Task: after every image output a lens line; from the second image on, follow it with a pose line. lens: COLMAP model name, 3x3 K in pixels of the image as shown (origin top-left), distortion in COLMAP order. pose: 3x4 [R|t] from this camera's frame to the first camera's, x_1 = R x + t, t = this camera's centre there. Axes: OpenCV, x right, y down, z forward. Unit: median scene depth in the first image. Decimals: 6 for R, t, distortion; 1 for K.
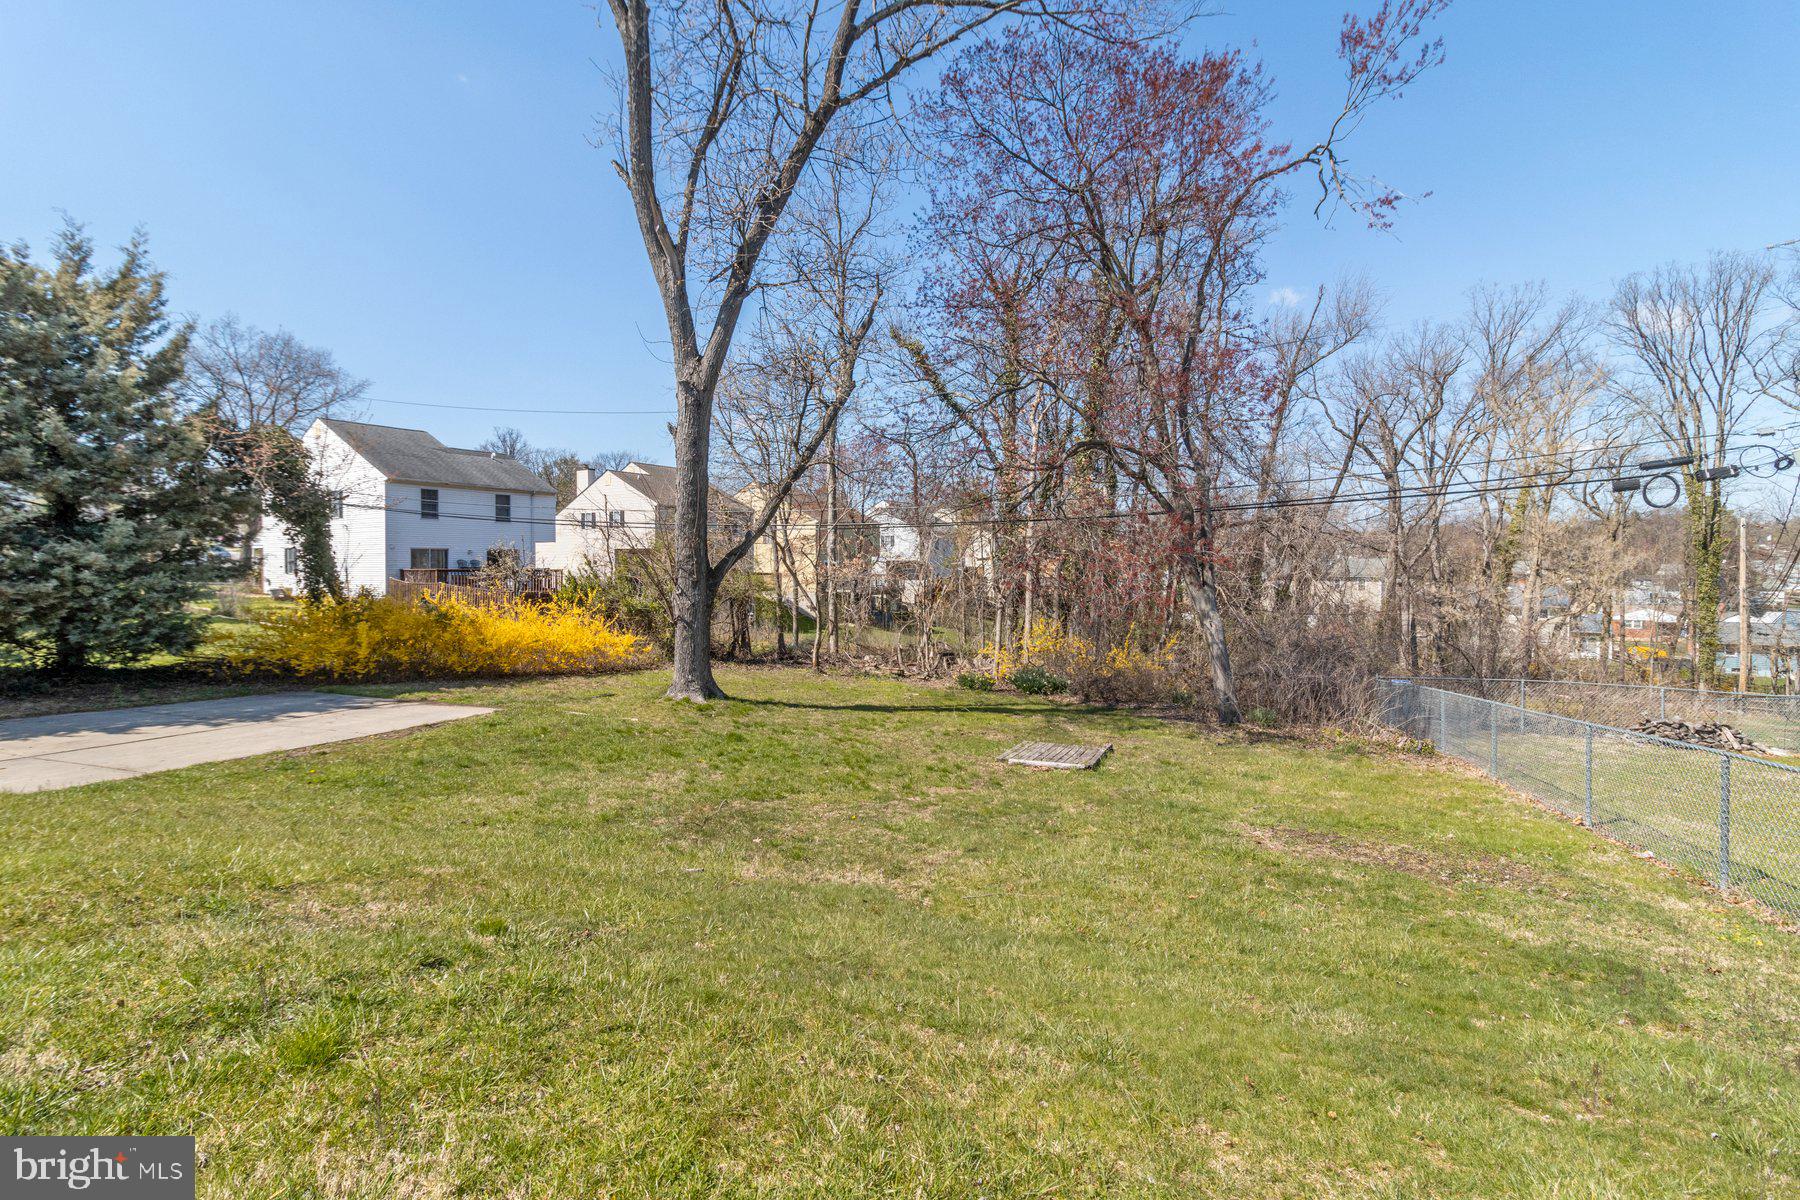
lens RADIAL K [[829.4, 0, 904.1], [0, 829.4, 576.0], [0, 0, 1]] dist [0.000978, -0.000457]
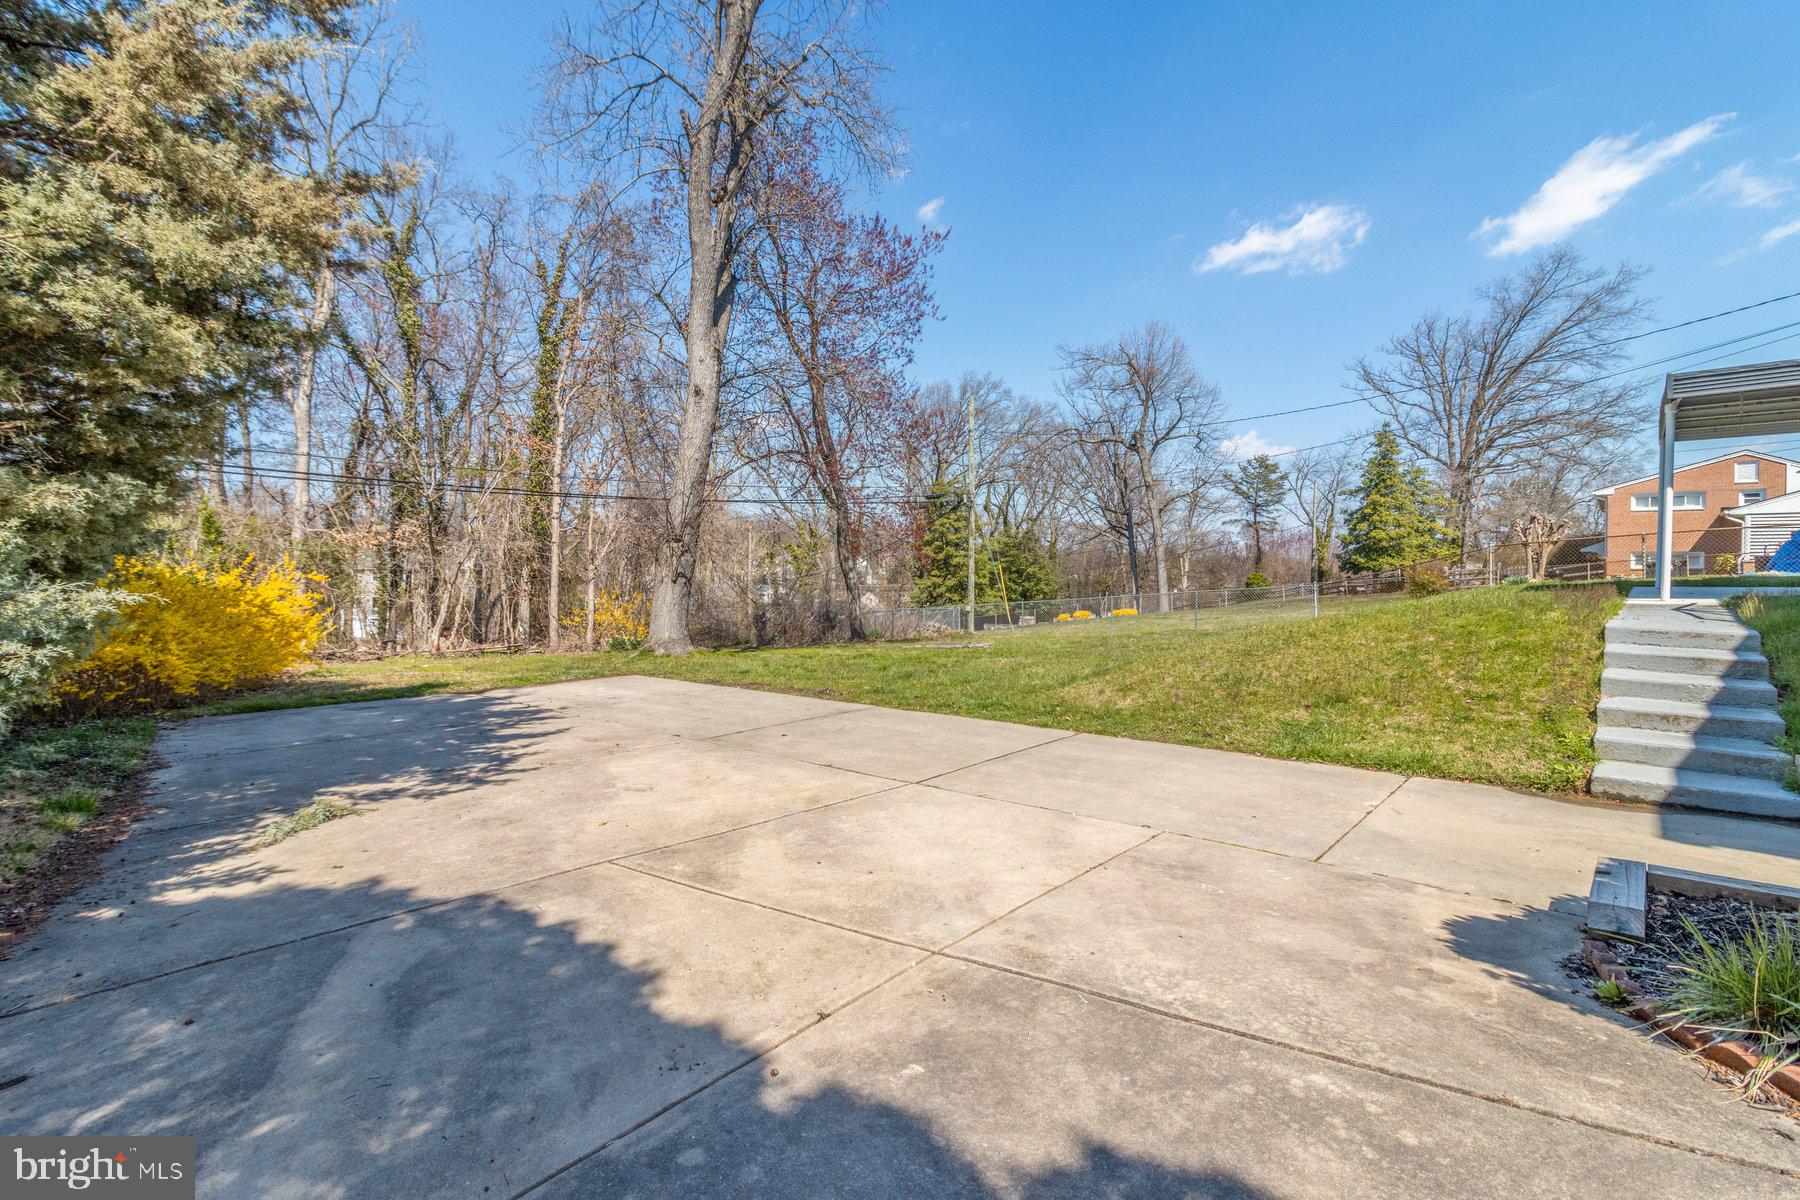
lens RADIAL K [[829.4, 0, 904.1], [0, 829.4, 576.0], [0, 0, 1]] dist [0.000978, -0.000457]
pose [[0.366943, -0.009892, 0.930191, -0.984256], [-0.000689, 0.999940, 0.010905, 0.036533], [-0.930243, -0.004642, 0.366914, 0.326953]]
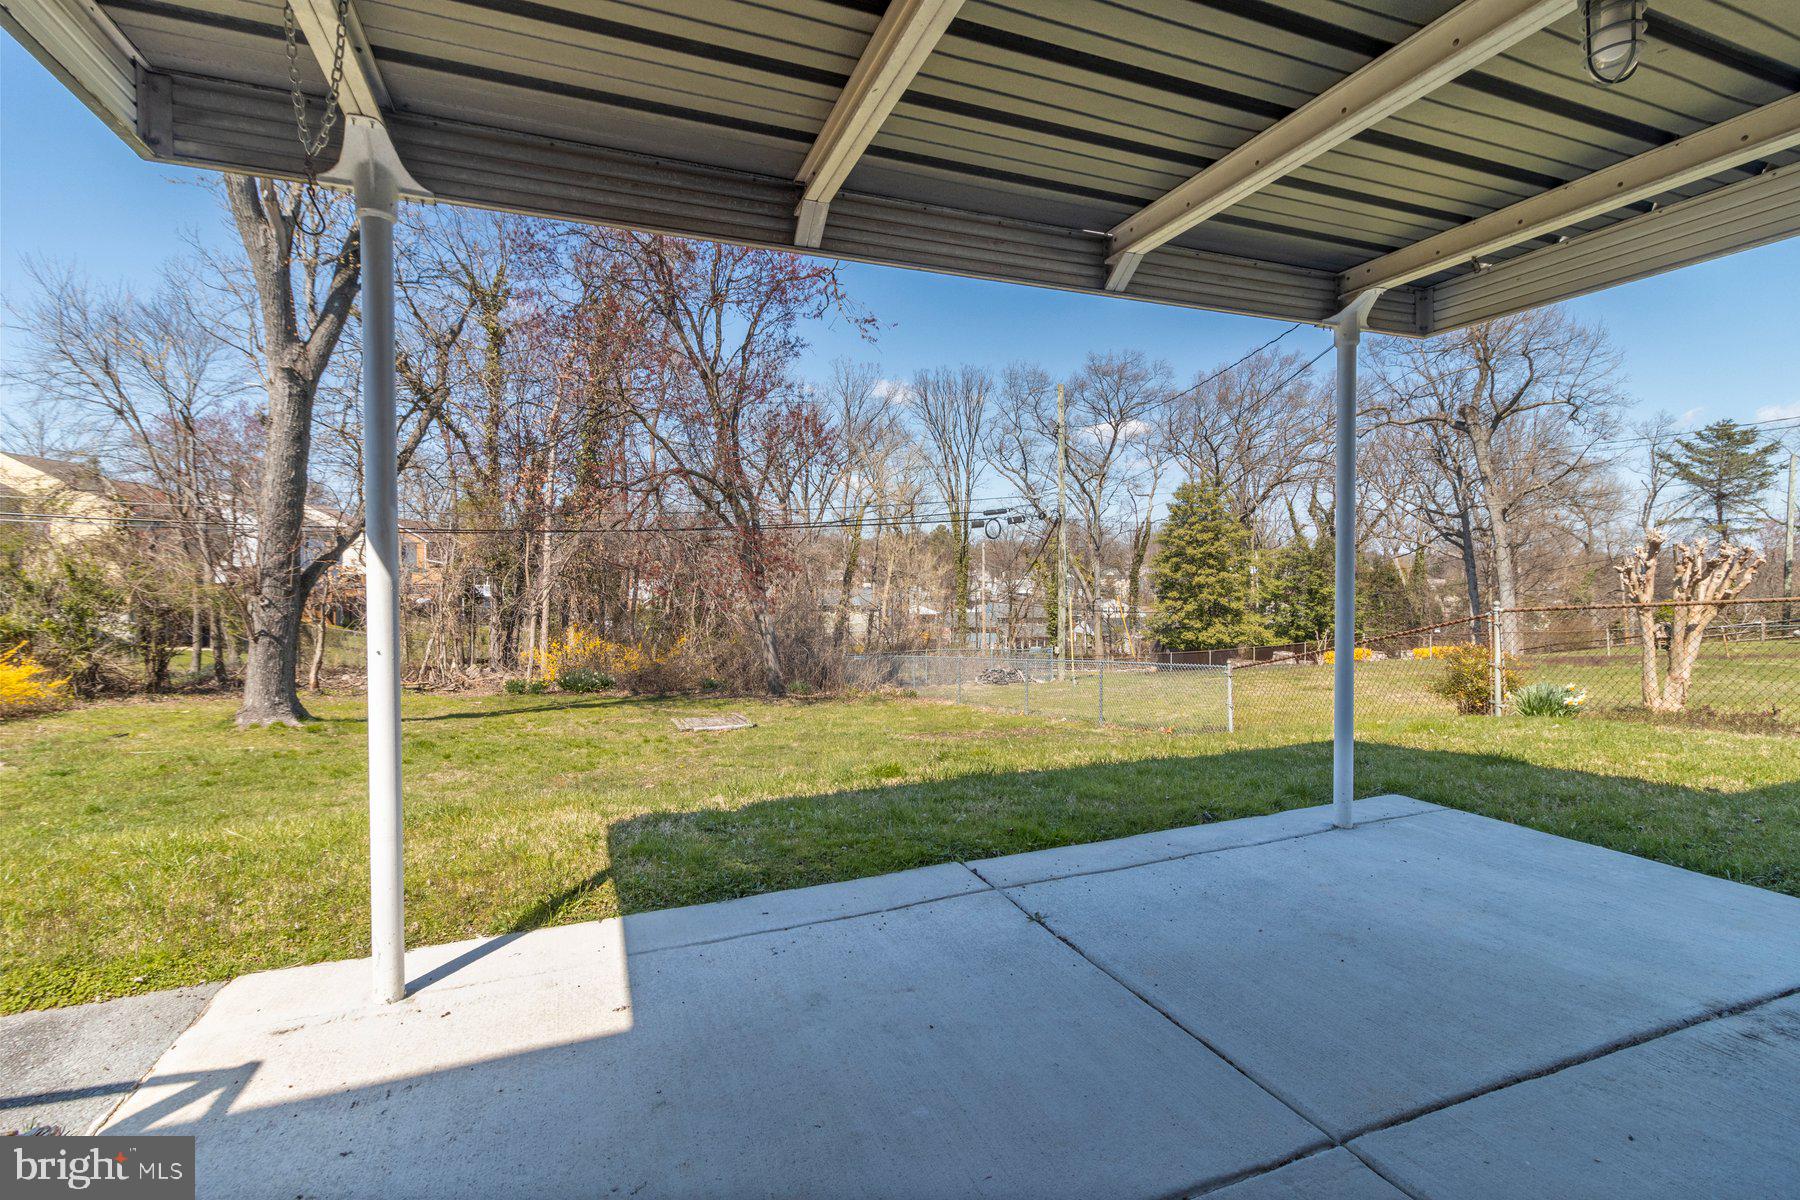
lens RADIAL K [[829.4, 0, 904.1], [0, 829.4, 576.0], [0, 0, 1]] dist [0.000978, -0.000457]
pose [[0.740727, -0.000680, 0.671806, -0.315239], [0.005777, 0.999969, -0.005357, -0.000839], [-0.671781, 0.007849, 0.740708, -0.094697]]
